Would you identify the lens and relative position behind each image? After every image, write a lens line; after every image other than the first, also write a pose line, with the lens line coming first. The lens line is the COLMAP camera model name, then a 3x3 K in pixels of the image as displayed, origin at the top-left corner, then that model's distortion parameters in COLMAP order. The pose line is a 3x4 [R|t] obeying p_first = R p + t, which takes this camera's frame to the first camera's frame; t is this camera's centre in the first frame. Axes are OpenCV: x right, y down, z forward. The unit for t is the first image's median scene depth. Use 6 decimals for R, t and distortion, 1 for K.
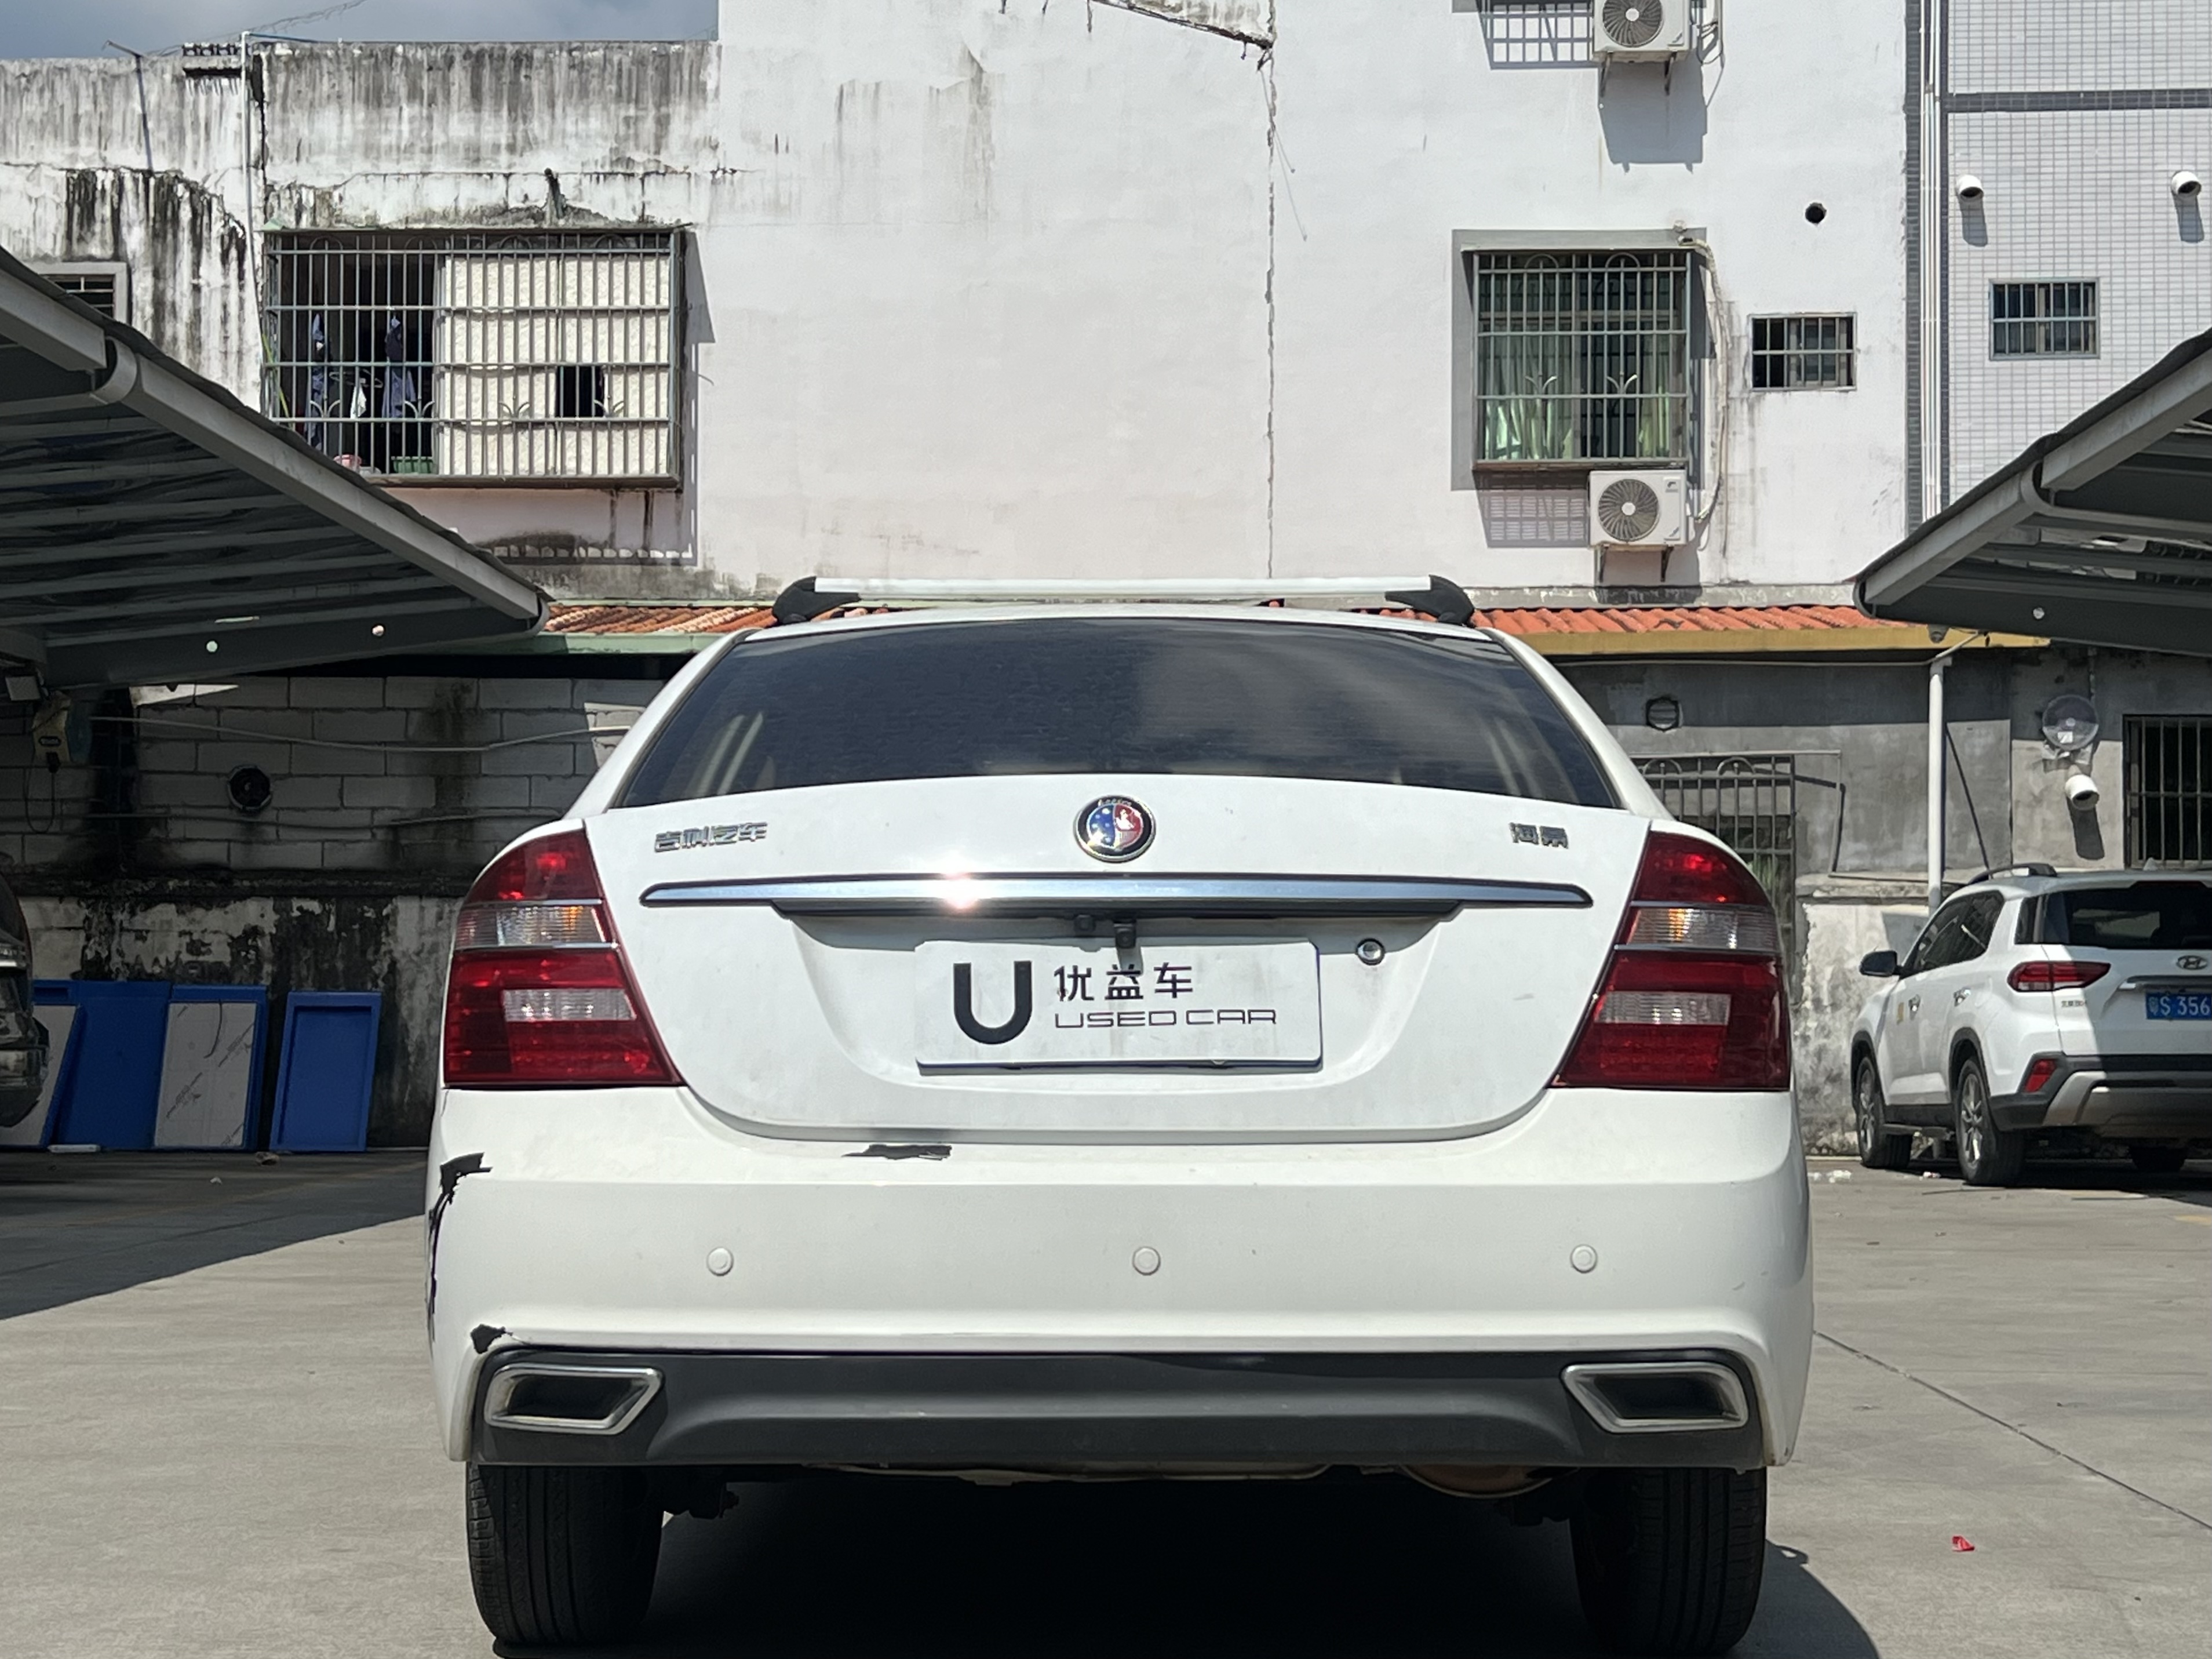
lens RADIAL K [[3548.1, 0, 1253.5], [0, 3548.1, 877.0], [0, 0, 1]] dist [0.114637, 0.000000]
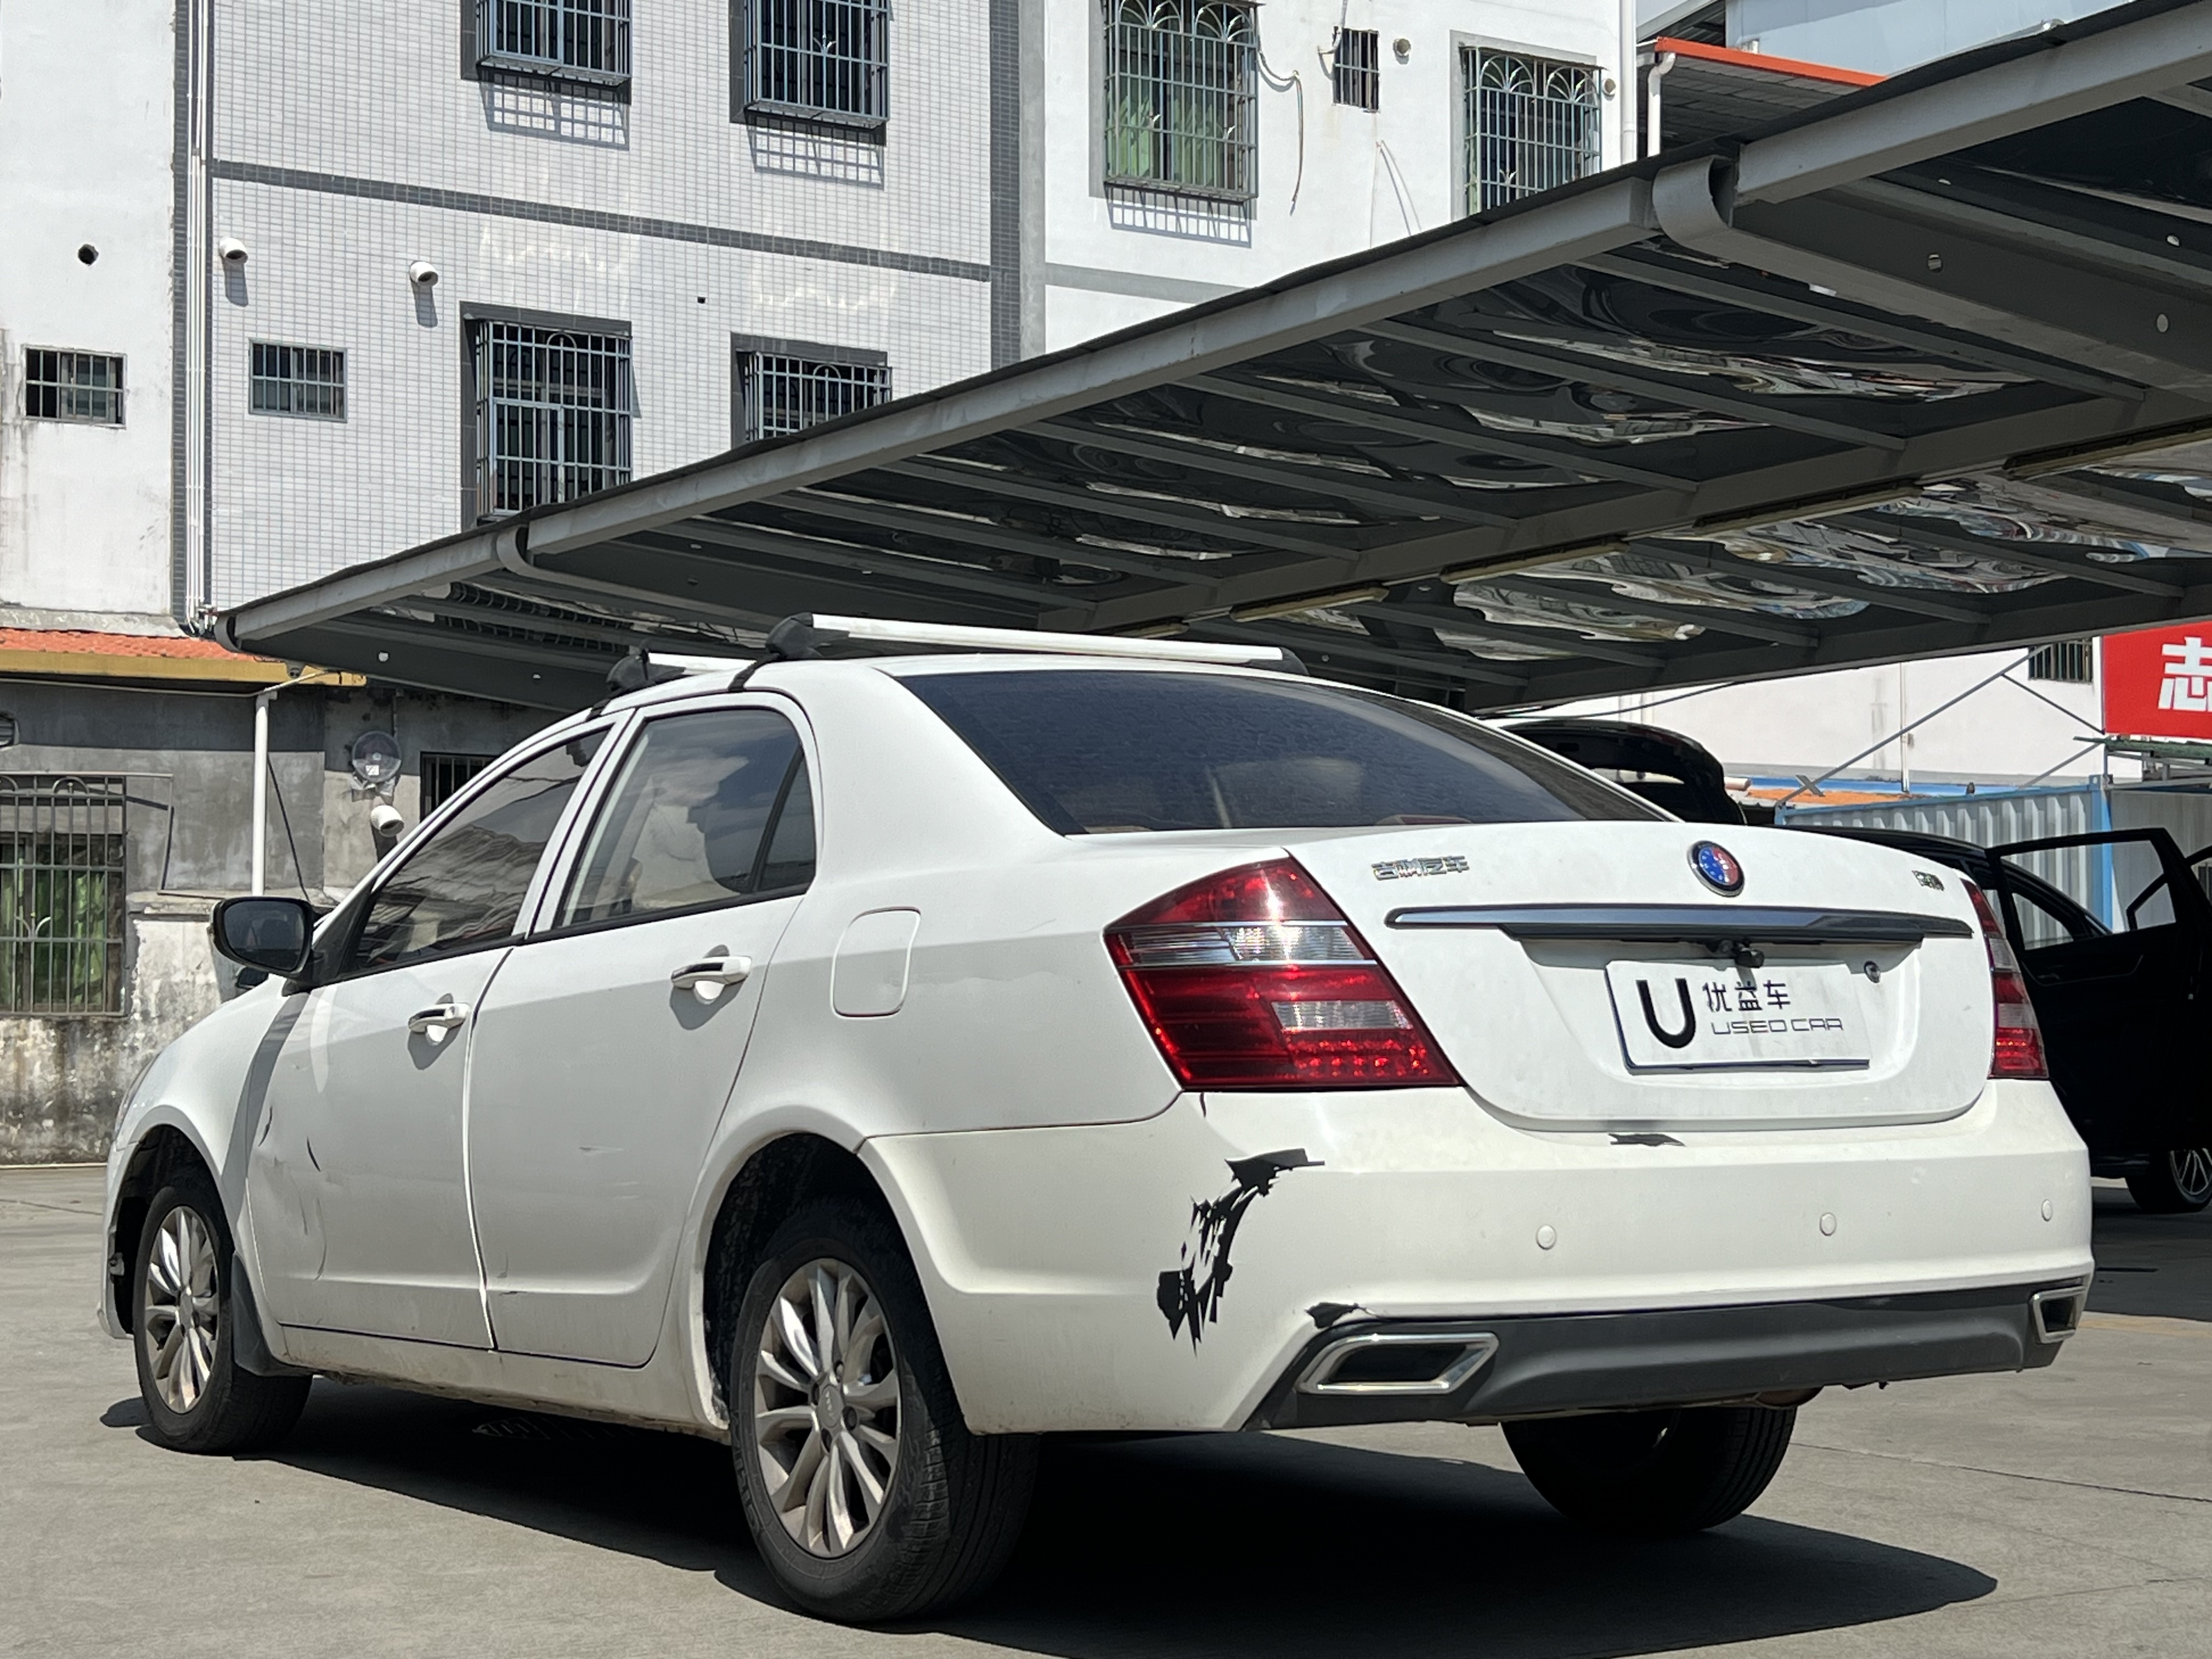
lens RADIAL K [[3278.0, 0, 1154.7], [0, 3278.0, 921.8], [0, 0, 1]] dist [0.068183, 0.000000]
pose [[0.838113, 0.013103, 0.545340, -0.135571], [-0.017174, 0.999850, 0.002370, 0.000856], [-0.545227, -0.011351, 0.838212, 0.028706]]
